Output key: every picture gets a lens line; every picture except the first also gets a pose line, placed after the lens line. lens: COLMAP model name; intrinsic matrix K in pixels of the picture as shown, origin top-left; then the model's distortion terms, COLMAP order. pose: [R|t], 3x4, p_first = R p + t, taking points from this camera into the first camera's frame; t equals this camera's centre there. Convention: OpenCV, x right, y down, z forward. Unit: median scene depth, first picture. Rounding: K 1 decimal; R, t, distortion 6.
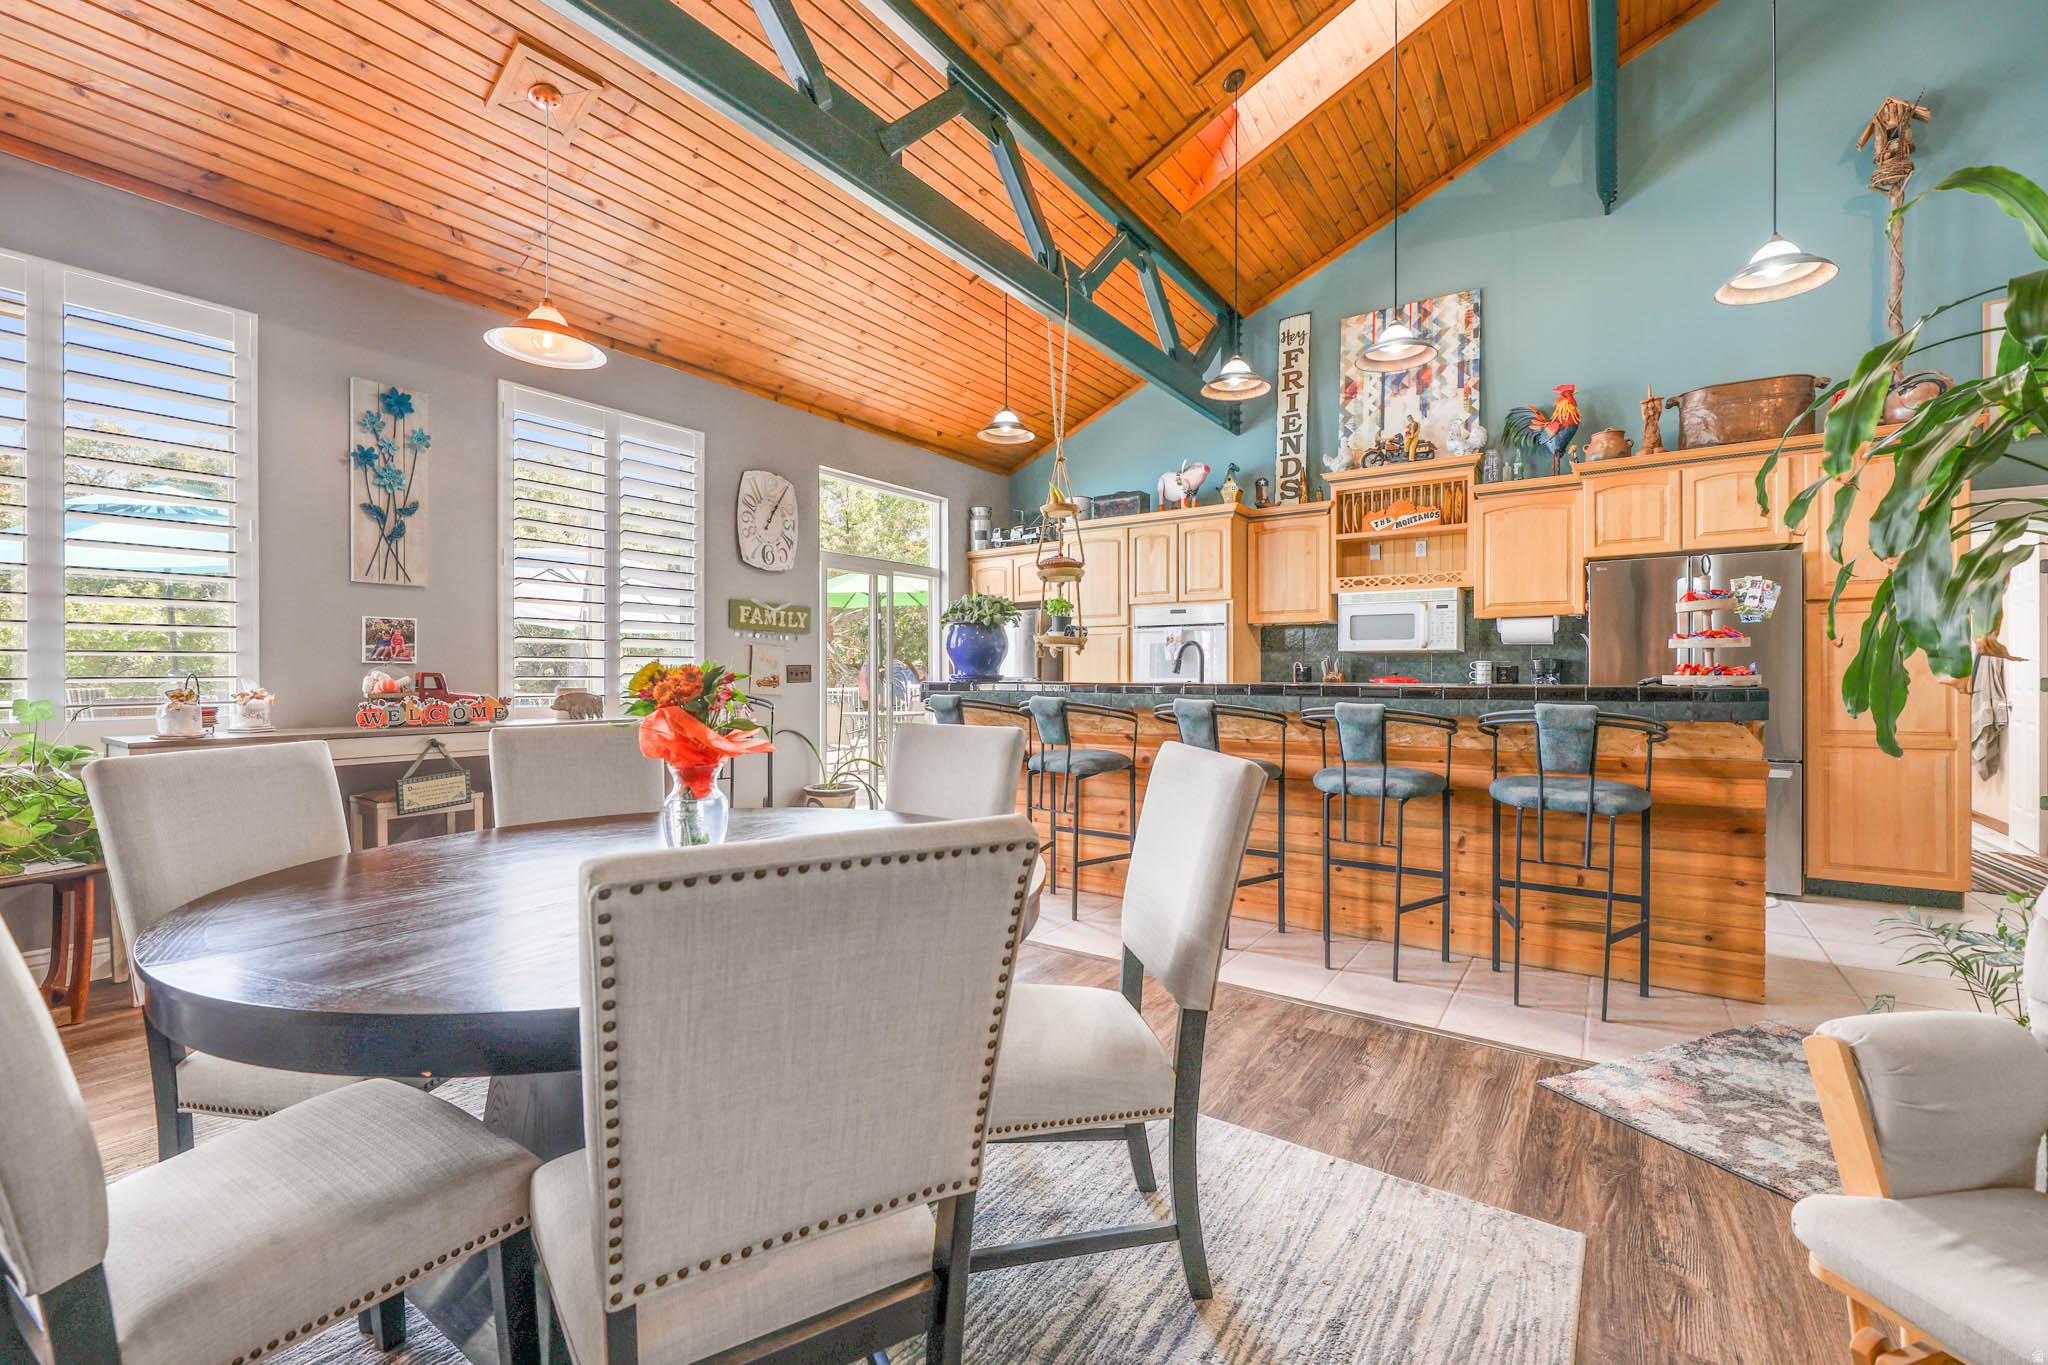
lens RADIAL K [[856.7, 0, 1050.0], [0, 856.7, 681.1], [0, 0, 1]] dist [-0.001168, -0.000634]
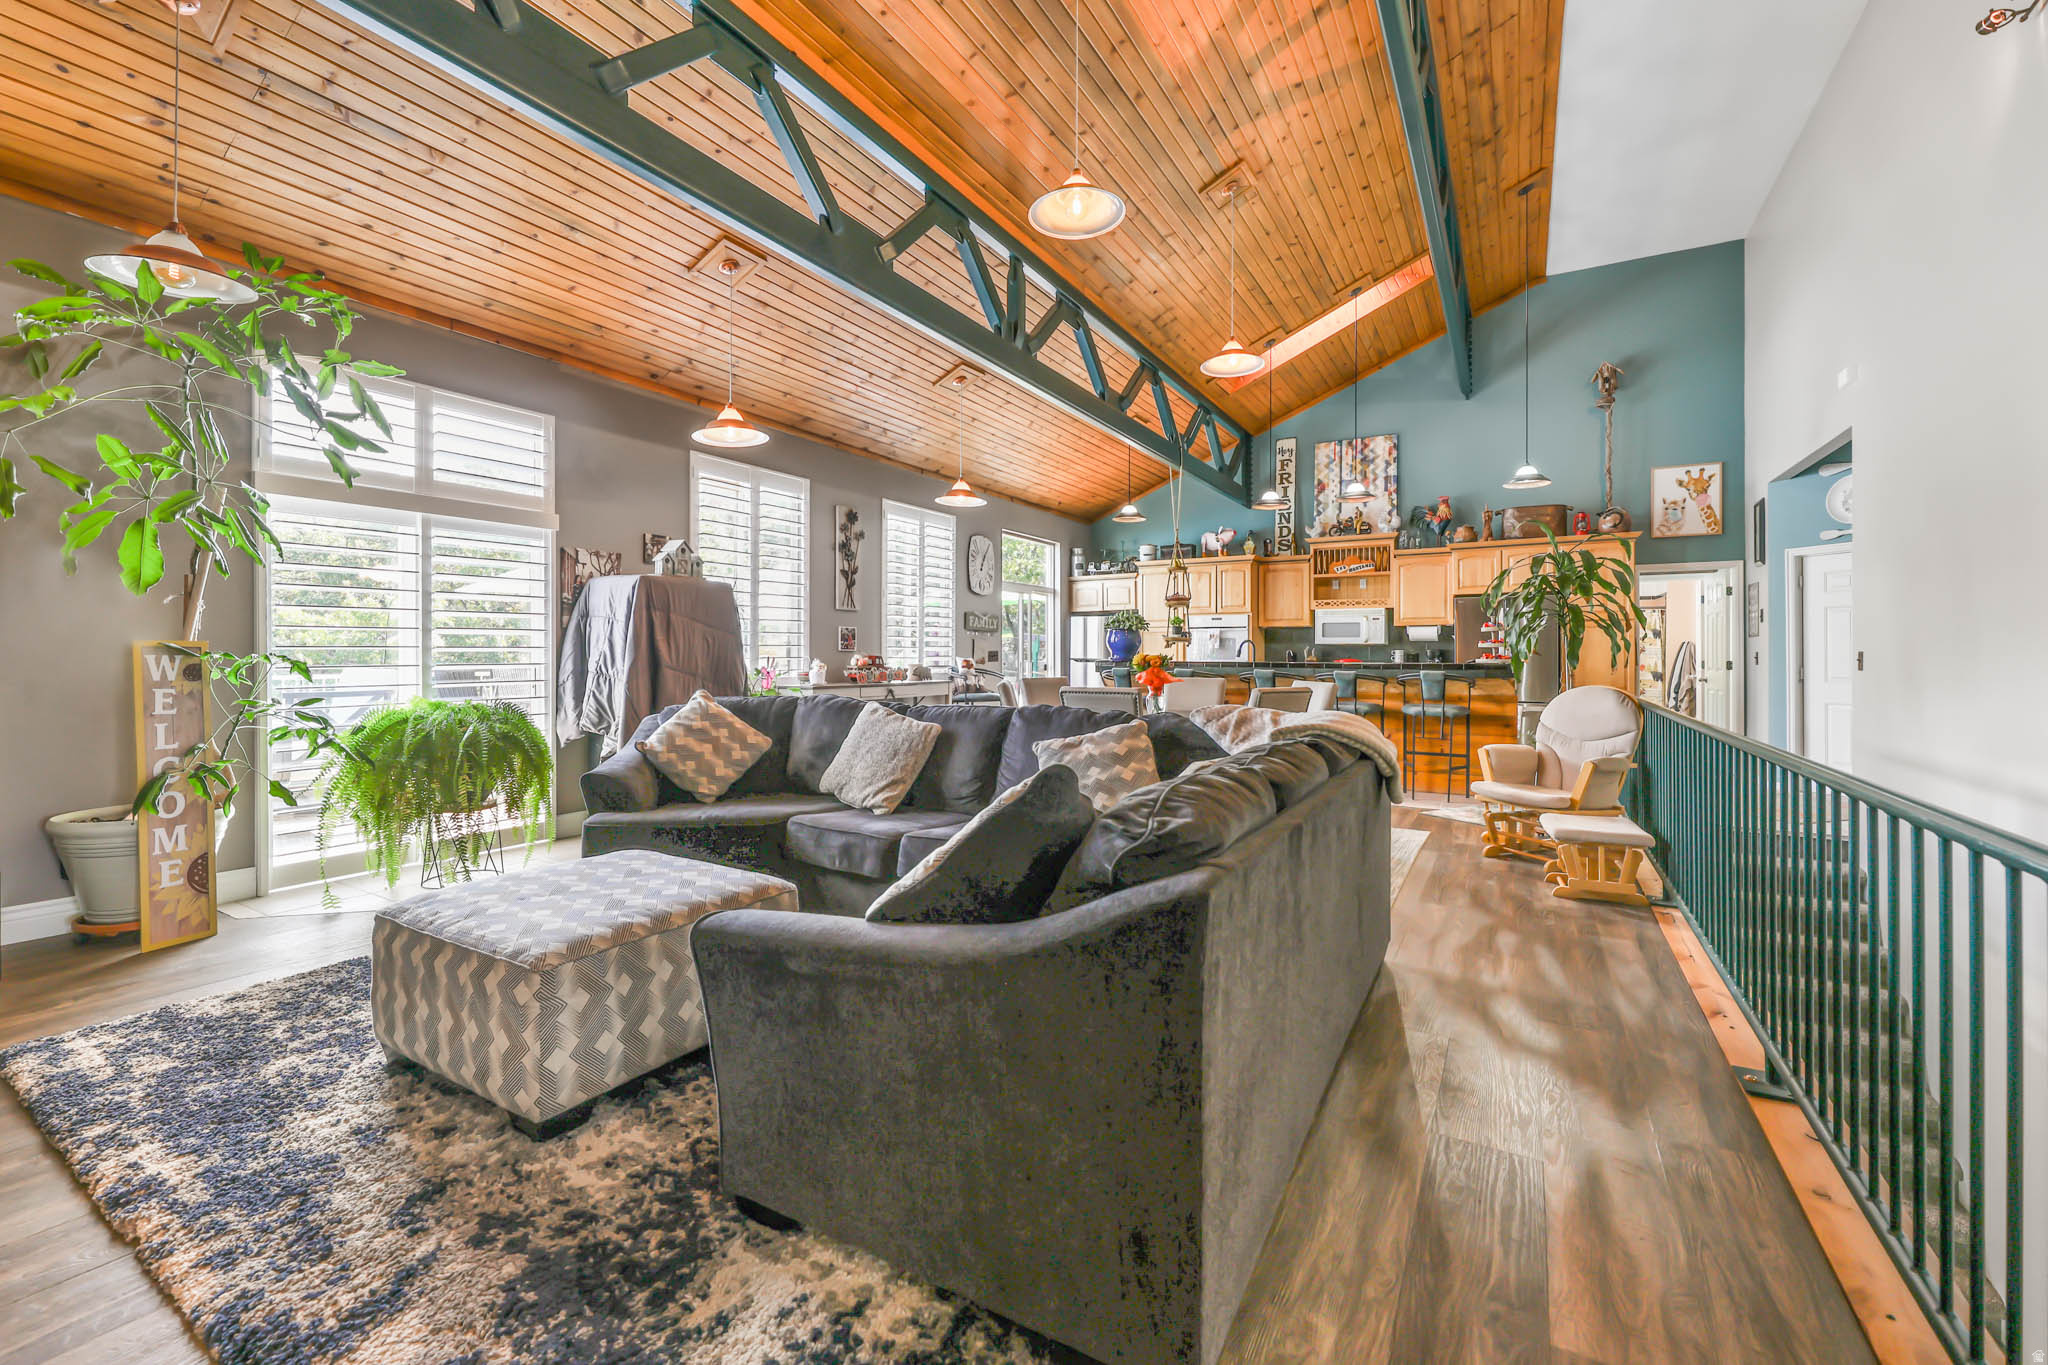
lens RADIAL K [[847.8, 0, 1024.4], [0, 847.8, 656.2], [0, 0, 1]] dist [0.001060, -0.003375]
pose [[0.998606, 0.003366, 0.052681, -0.339023], [-0.002986, 0.999969, -0.007287, 0.002559], [-0.052703, 0.007120, 0.998585, -0.668745]]
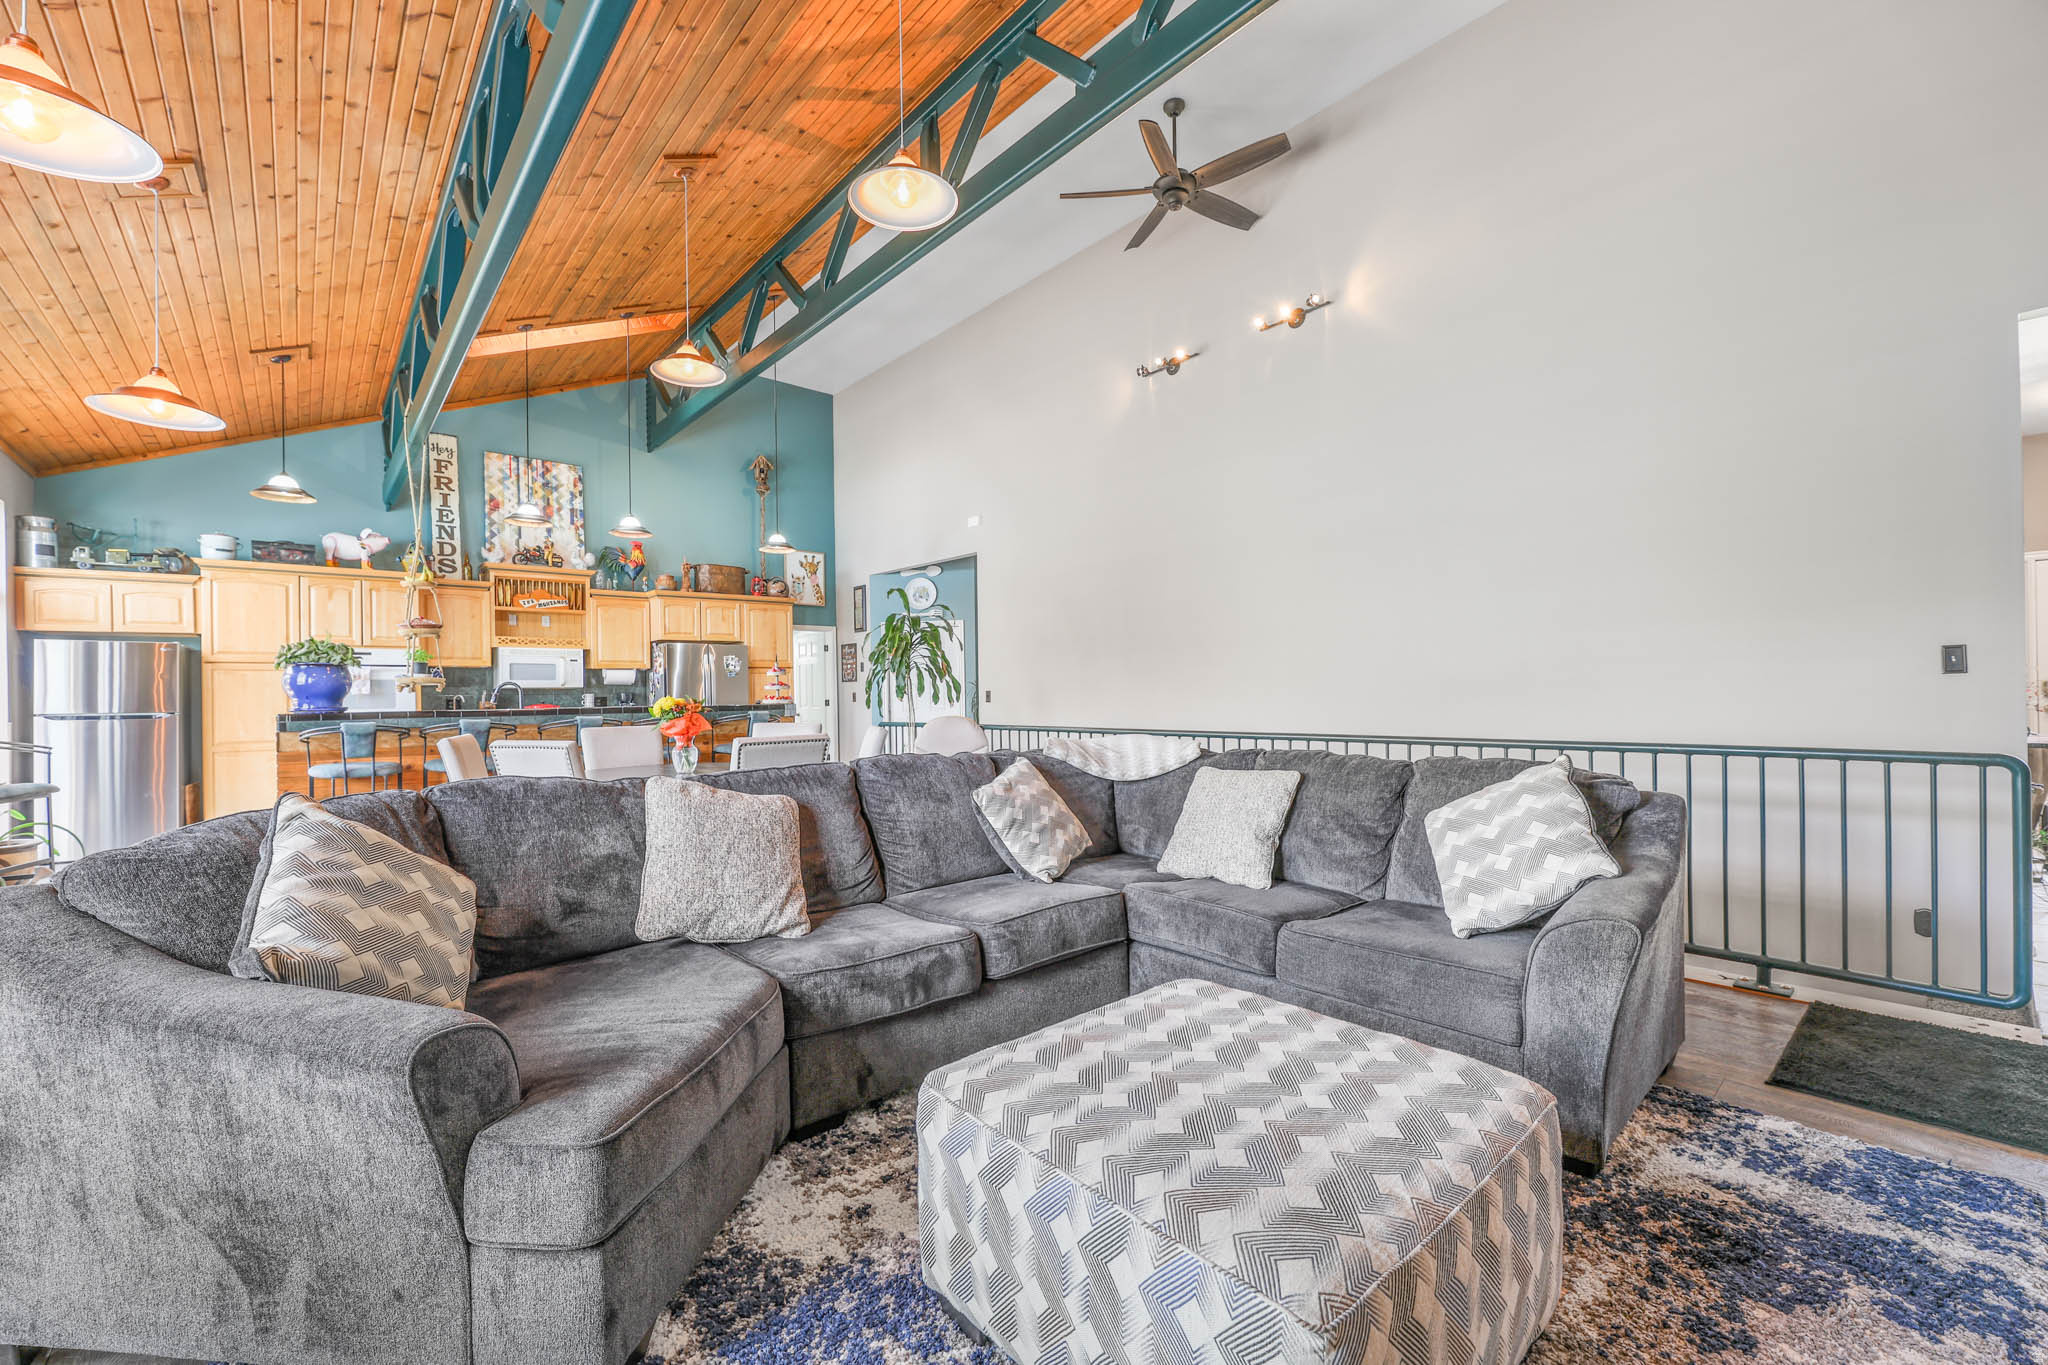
lens RADIAL K [[827.3, 0, 1022.3], [0, 827.3, 693.2], [0, 0, 1]] dist [-0.001120, -0.002272]
pose [[0.256436, -0.002523, 0.966558, -0.825158], [0.021858, 0.999756, -0.003189, -0.001520], [-0.966314, 0.021945, 0.256429, -0.215672]]
